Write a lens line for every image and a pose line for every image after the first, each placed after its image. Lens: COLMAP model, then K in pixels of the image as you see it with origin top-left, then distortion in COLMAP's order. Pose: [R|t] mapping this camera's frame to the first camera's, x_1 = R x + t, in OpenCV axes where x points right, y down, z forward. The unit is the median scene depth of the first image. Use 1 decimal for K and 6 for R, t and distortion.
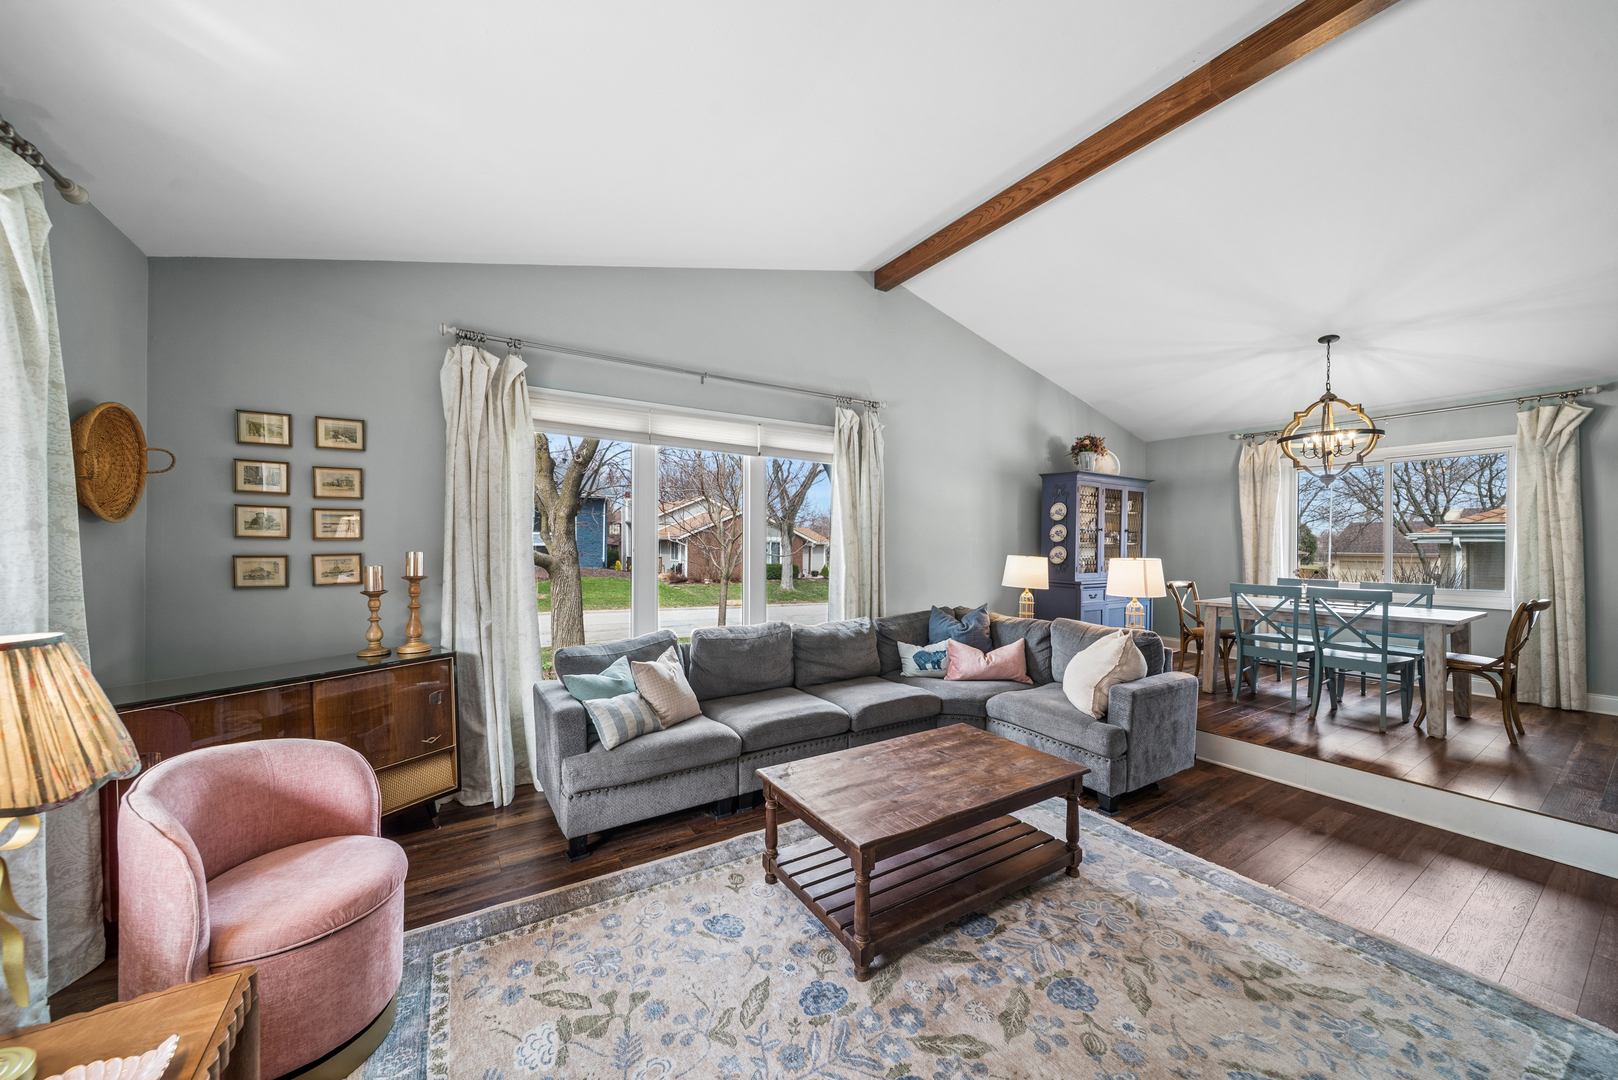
lens RADIAL K [[573.6, 0, 805.9], [0, 573.6, 546.6], [0, 0, 1]] dist [-0.000897, -0.000133]
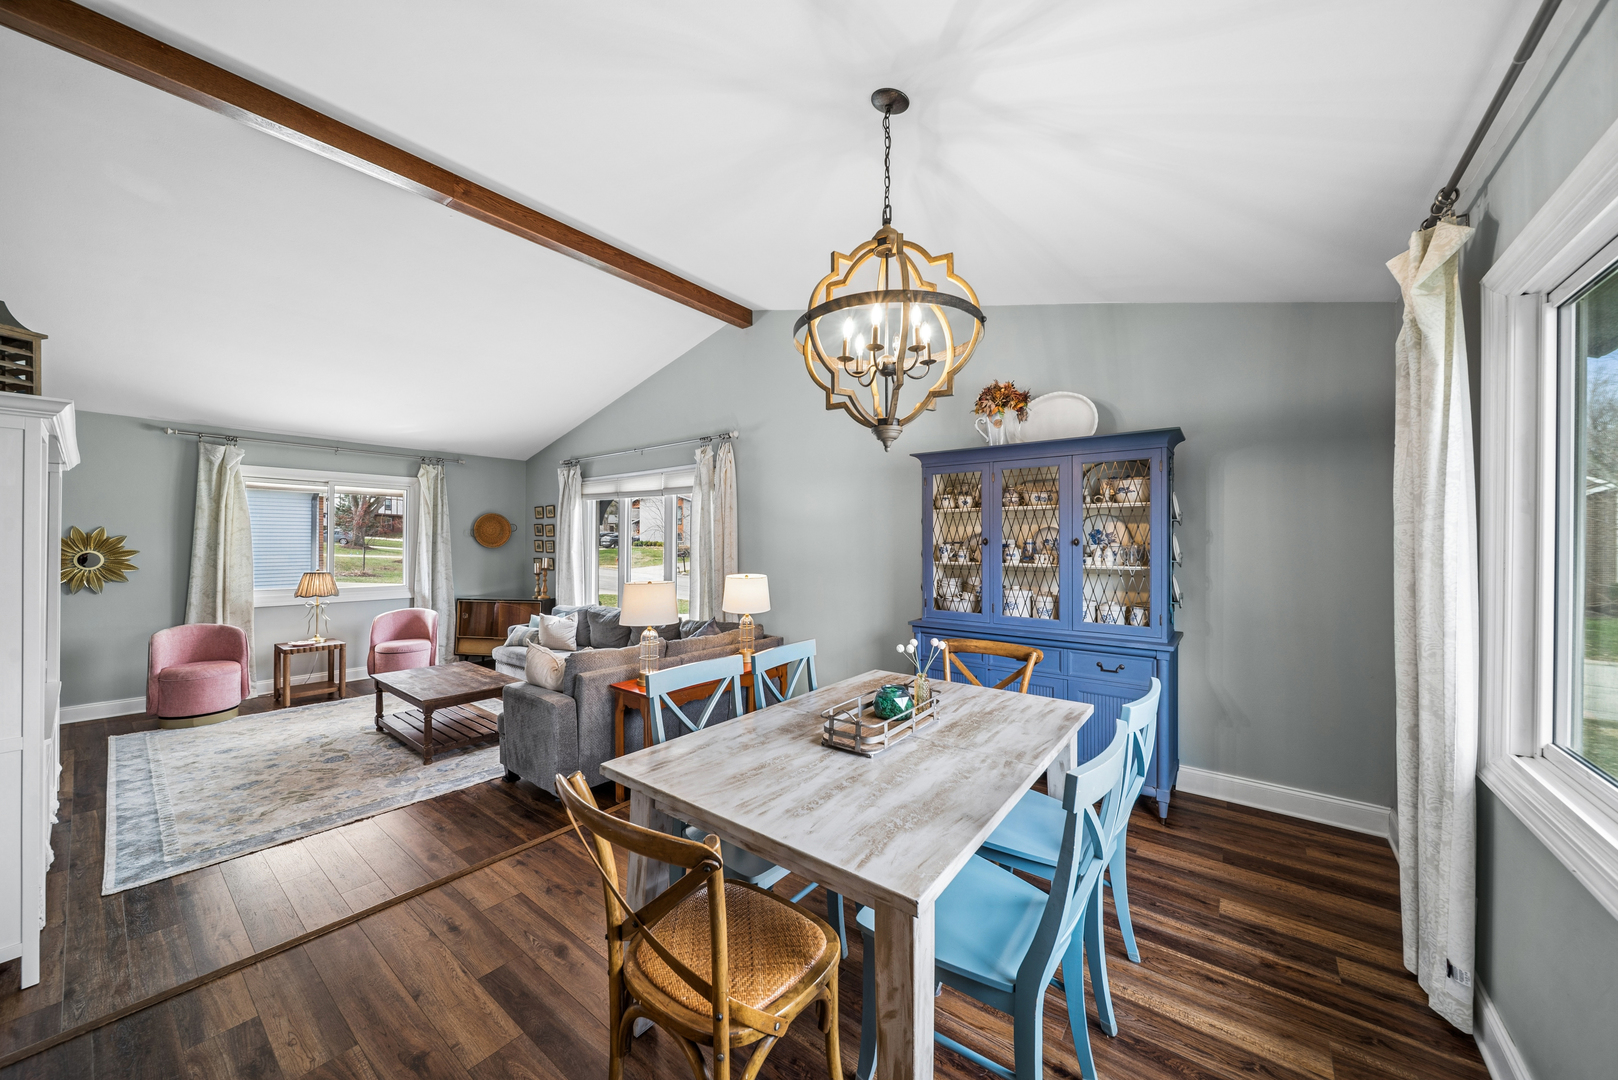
lens RADIAL K [[570.7, 0, 809.0], [0, 570.7, 540.0], [0, 0, 1]] dist [-0.002276, -0.000620]
pose [[0.335139, -0.006480, -0.942146, 1.654594], [-0.003216, 0.999963, -0.008022, -0.043193], [0.942163, 0.005718, 0.335106, 1.028826]]
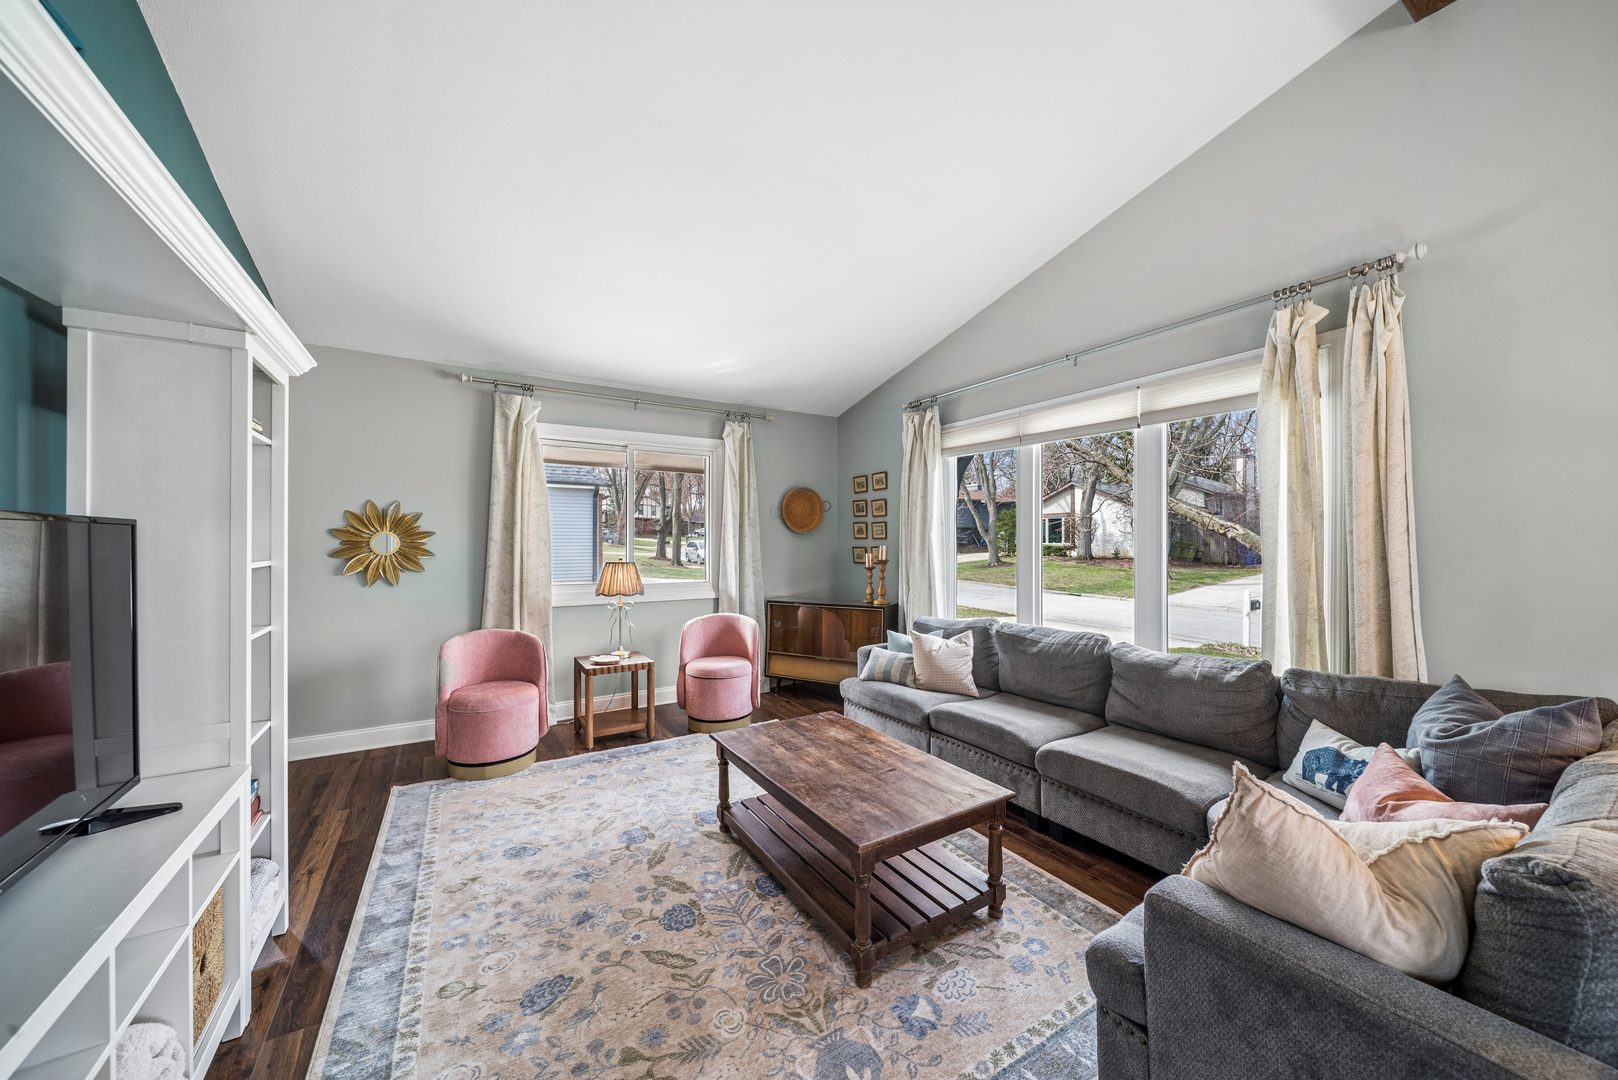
lens RADIAL K [[570.7, 0, 809.0], [0, 570.7, 540.0], [0, 0, 1]] dist [-0.002276, -0.000620]
pose [[-0.003690, -0.006888, -0.999969, 0.839715], [0.000853, 0.999976, -0.006891, 0.003075], [0.999993, -0.000878, -0.003684, 0.648994]]
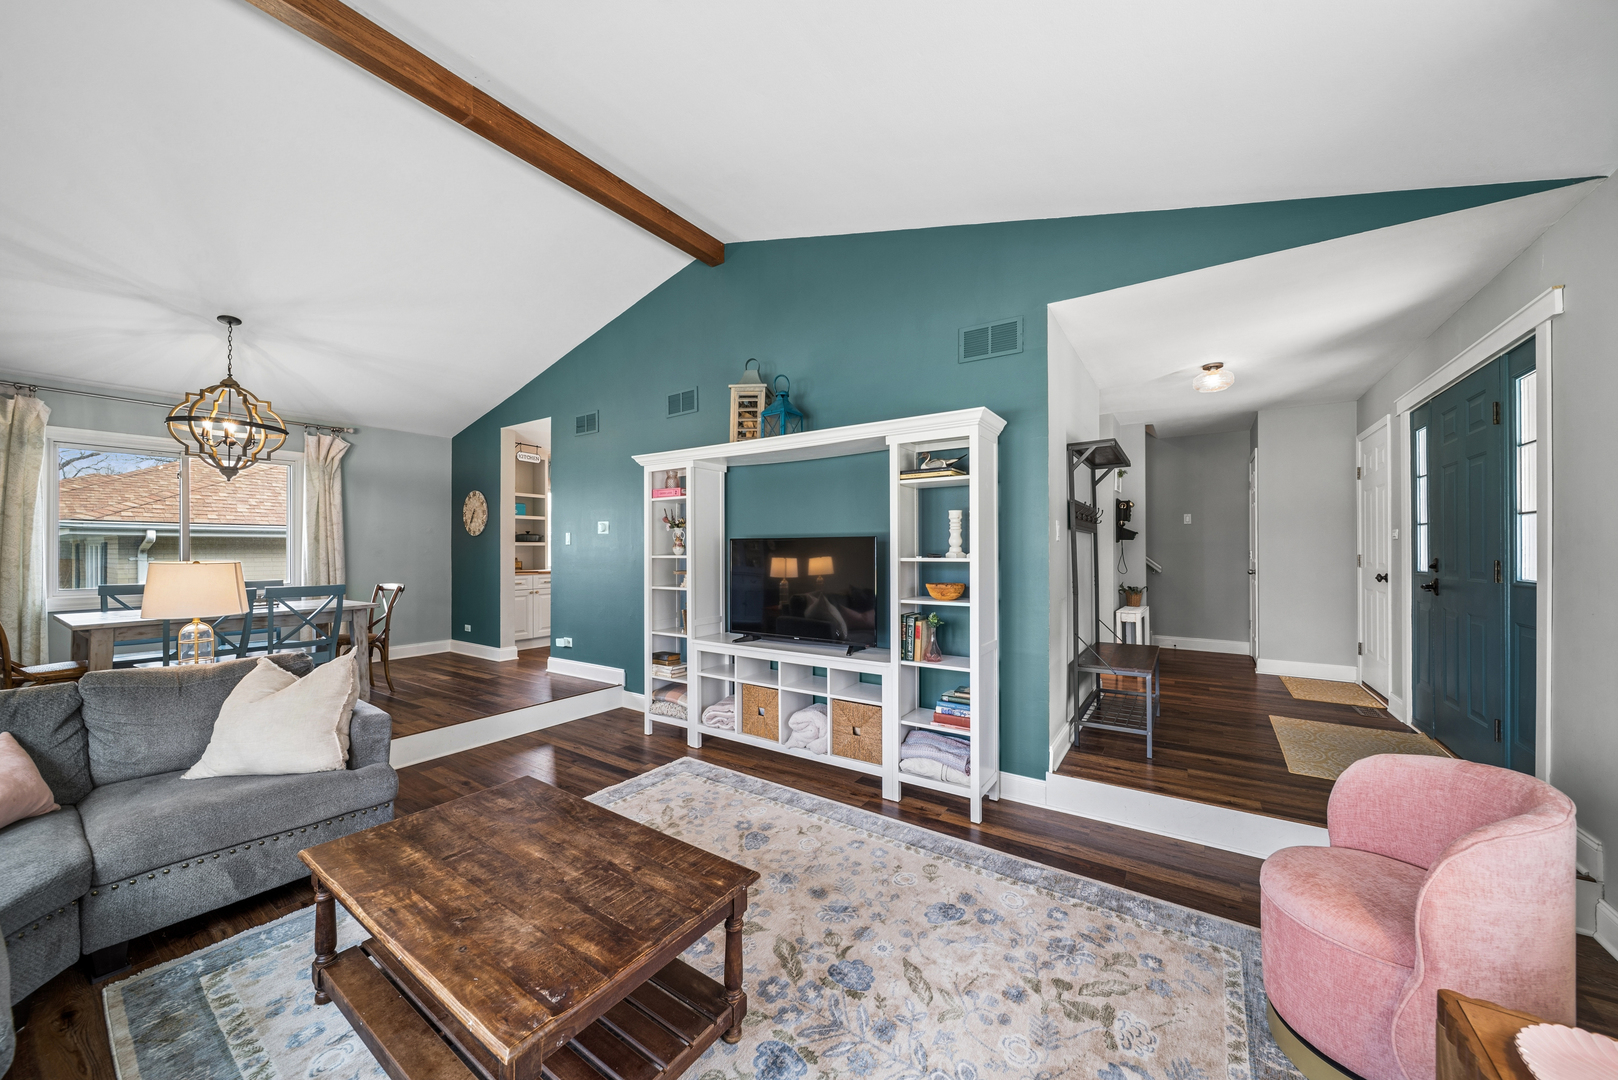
lens RADIAL K [[569.5, 0, 809.4], [0, 569.5, 547.8], [0, 0, 1]] dist [-0.000242, -0.000134]
pose [[-0.398724, -0.005426, 0.917055, -0.392897], [-0.000590, 0.999984, 0.005661, -0.001166], [-0.917071, 0.001716, -0.398721, 0.655349]]
